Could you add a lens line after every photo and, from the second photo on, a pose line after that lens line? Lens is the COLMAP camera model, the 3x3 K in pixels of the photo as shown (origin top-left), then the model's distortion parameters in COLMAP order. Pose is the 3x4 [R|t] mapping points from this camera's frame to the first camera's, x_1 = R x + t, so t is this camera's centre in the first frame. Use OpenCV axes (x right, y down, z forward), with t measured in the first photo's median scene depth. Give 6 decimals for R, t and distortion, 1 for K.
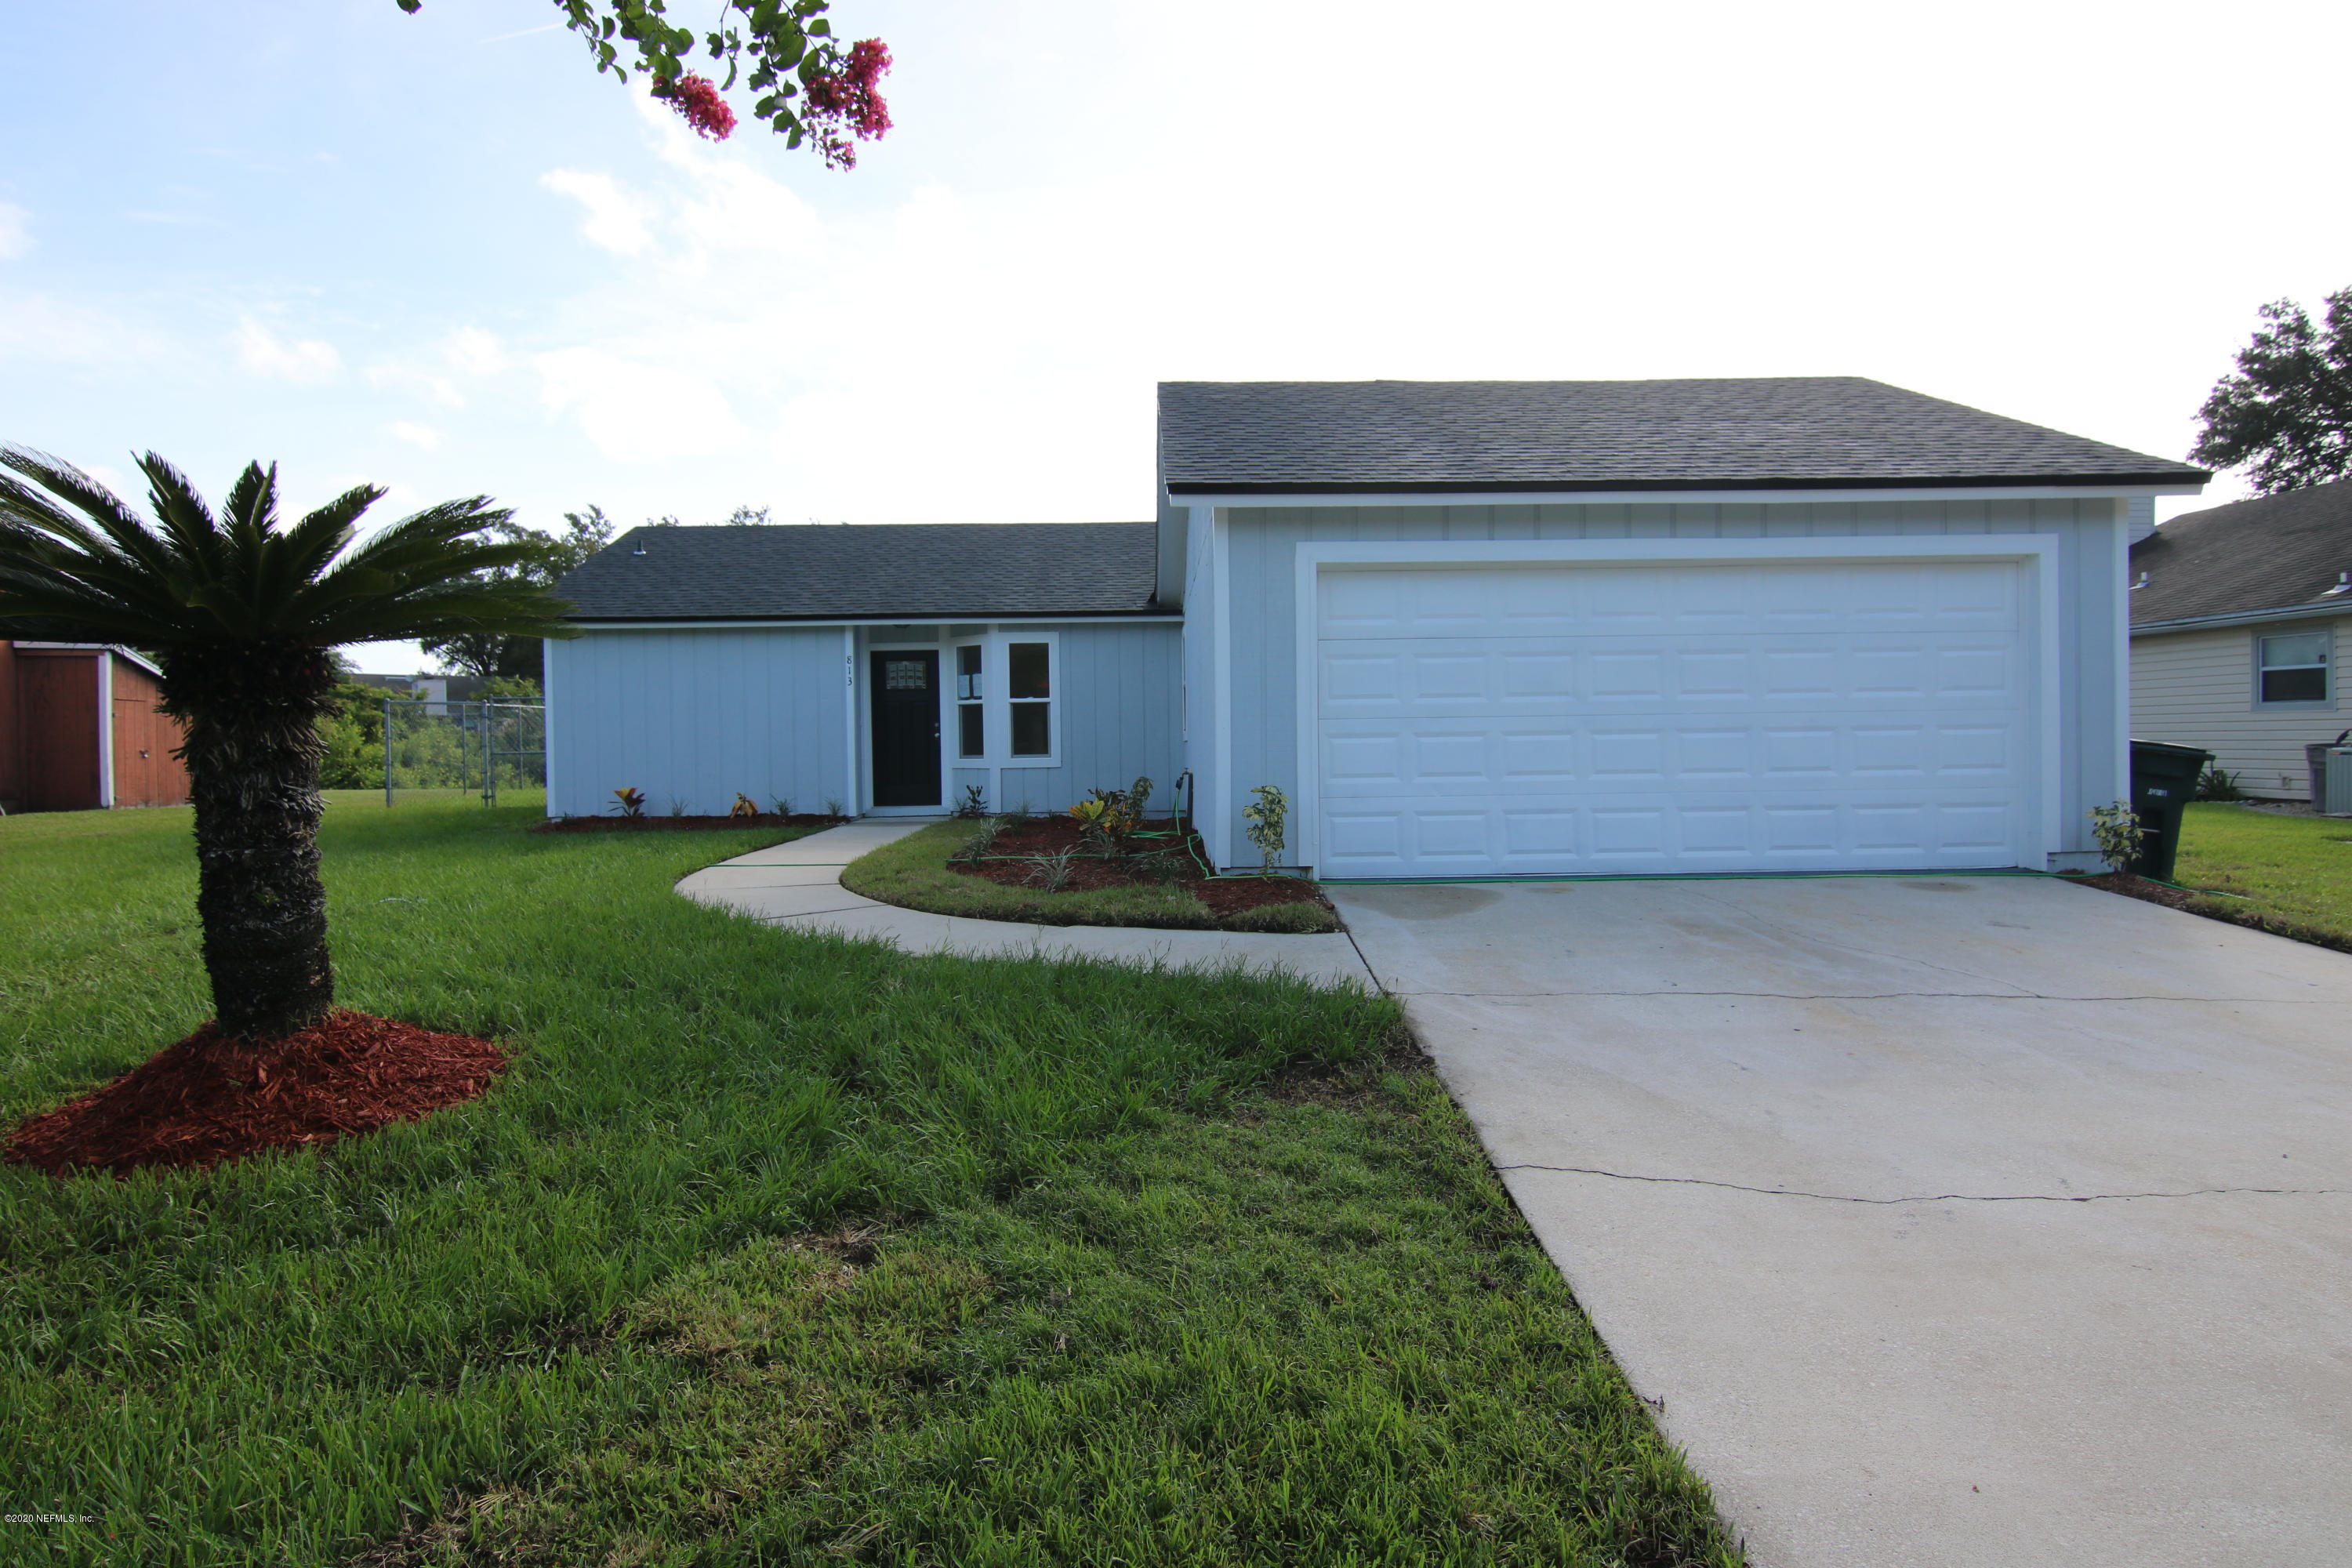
lens RADIAL K [[1353.6, 0, 1170.1], [0, 1353.6, 771.0], [0, 0, 1]] dist [-0.002644, -0.013719]
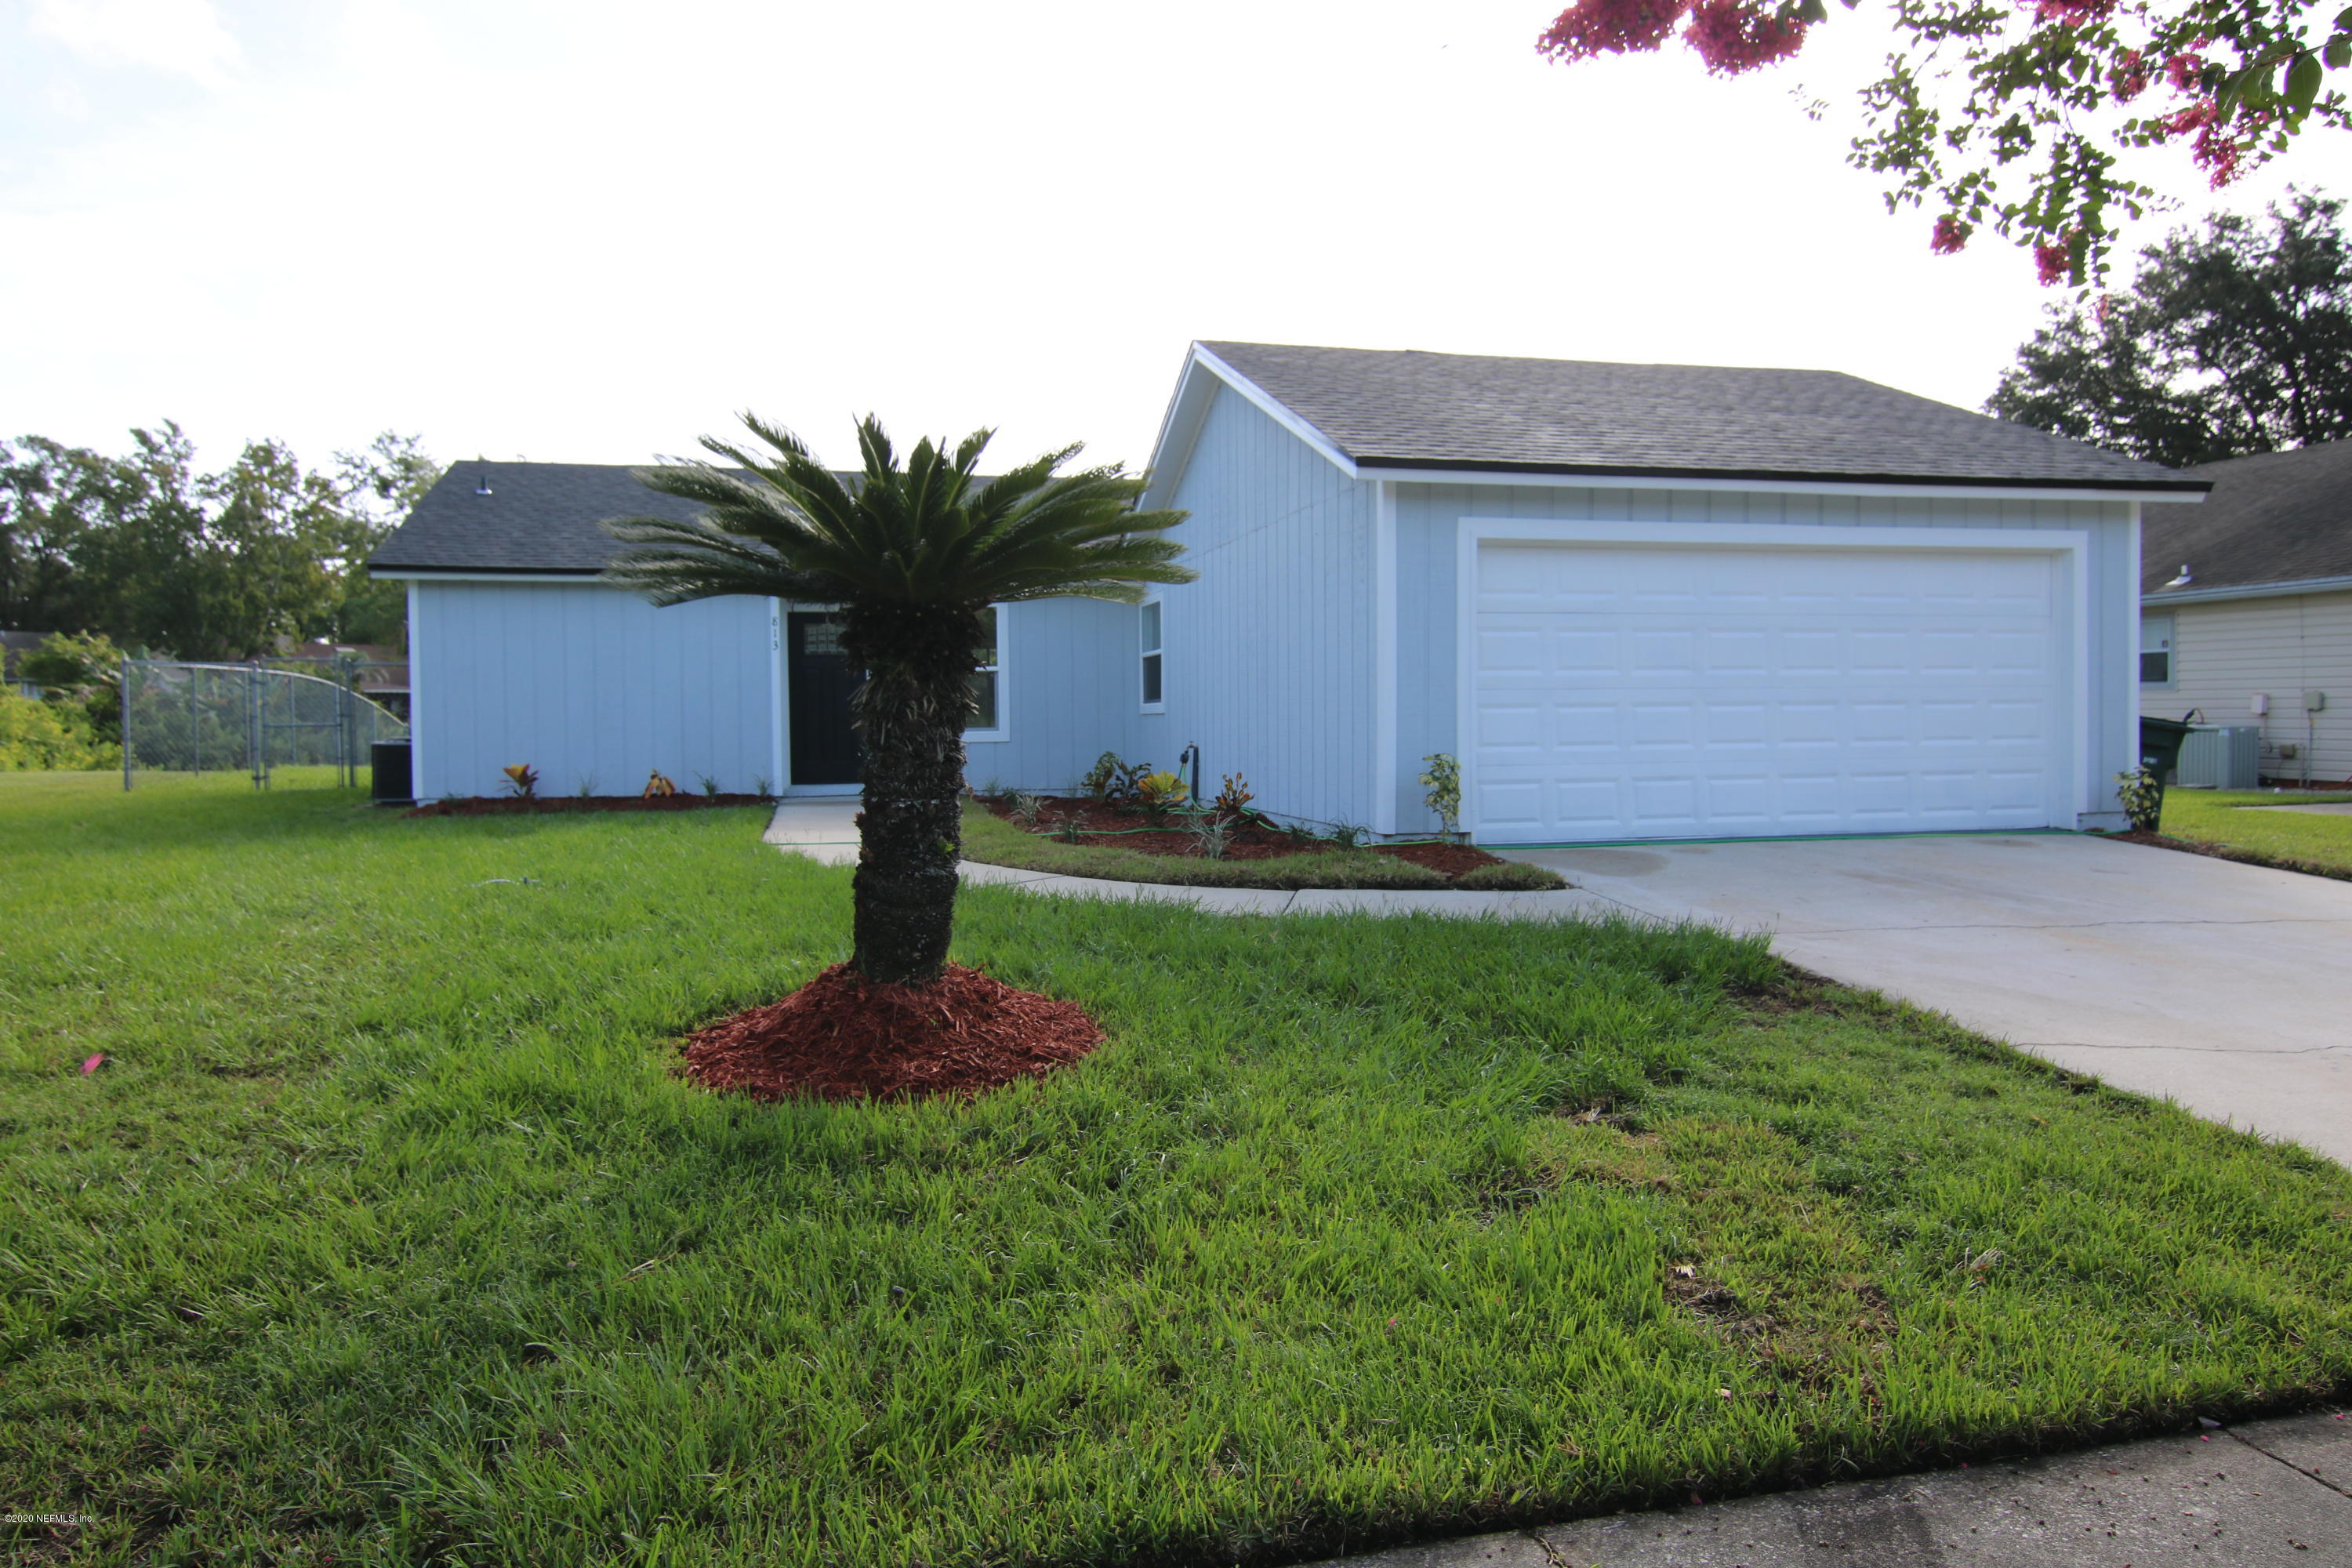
lens RADIAL K [[1539.7, 0, 1176.7], [0, 1539.7, 759.7], [0, 0, 1]] dist [-0.010423, -0.001898]
pose [[0.978125, -0.001051, 0.208015, -0.350016], [0.000277, 0.999993, 0.003753, 0.010575], [-0.208018, -0.003614, 0.978118, -0.097992]]
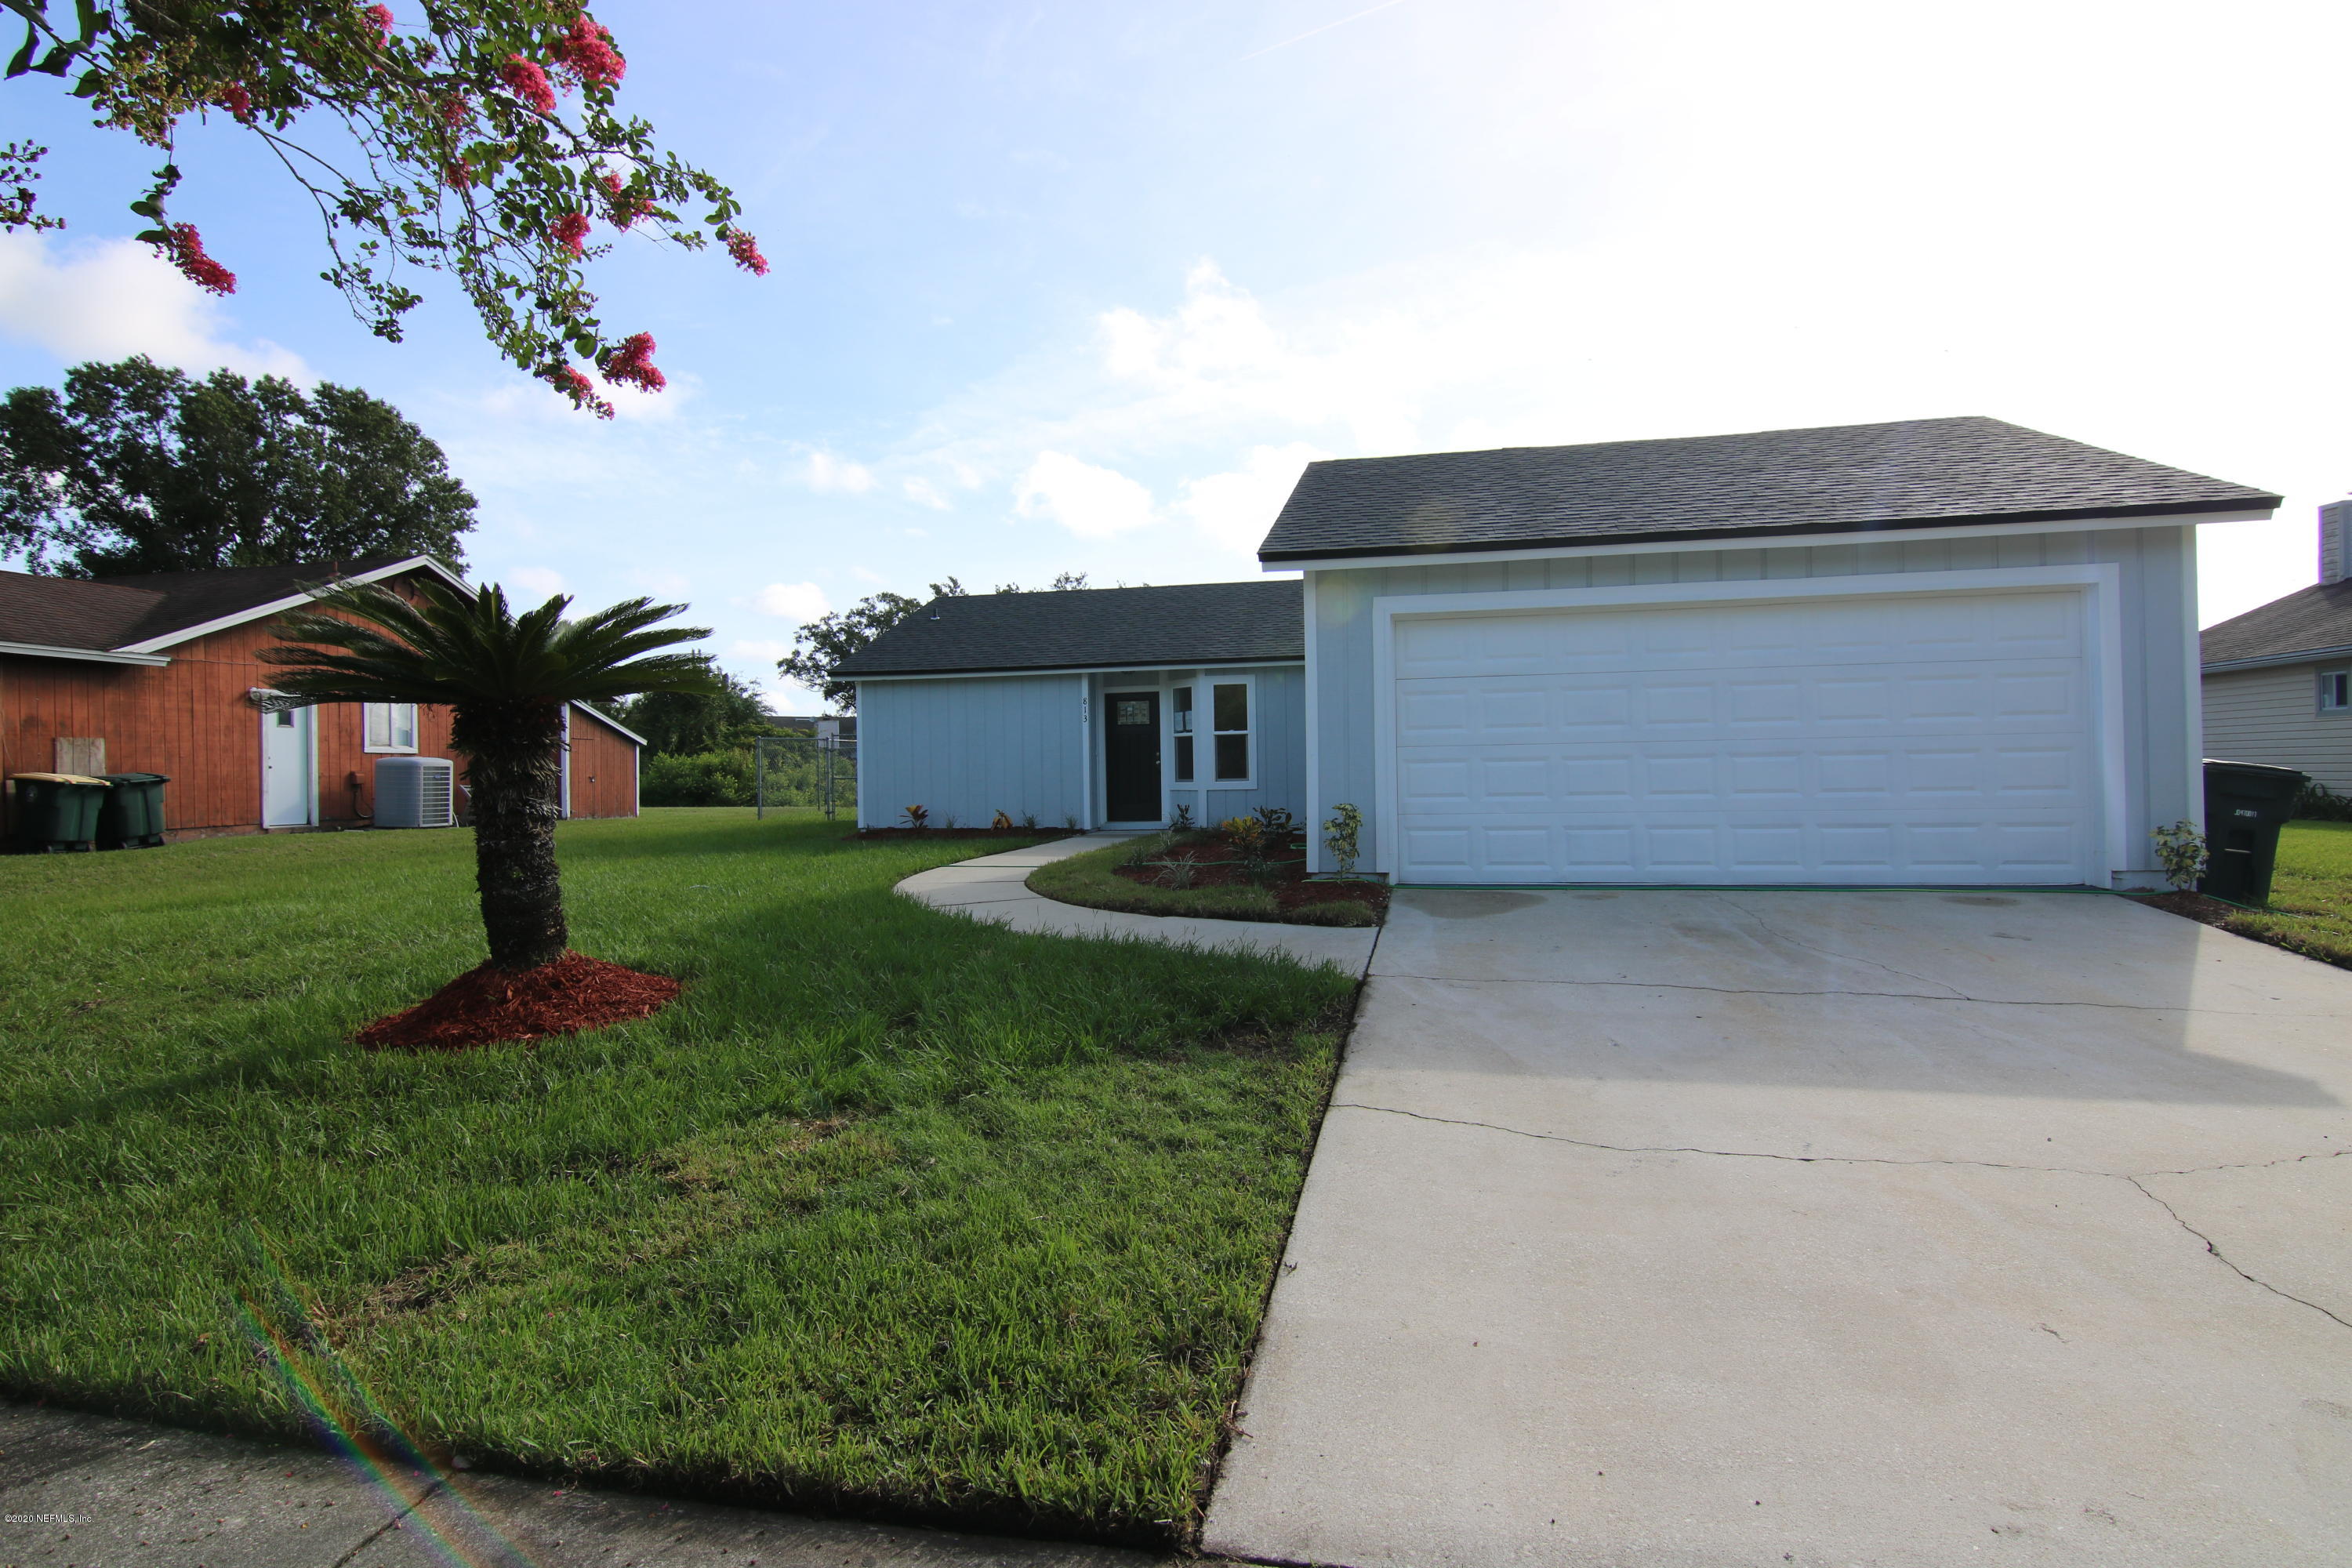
lens RADIAL K [[1191.4, 0, 1168.5], [0, 1191.4, 776.7], [0, 0, 1]] dist [-0.004827, -0.012415]
pose [[0.972952, -0.001783, -0.231000, 0.154770], [-0.001634, 0.999892, -0.014603, 0.002662], [0.231001, 0.014585, 0.972844, -0.048067]]
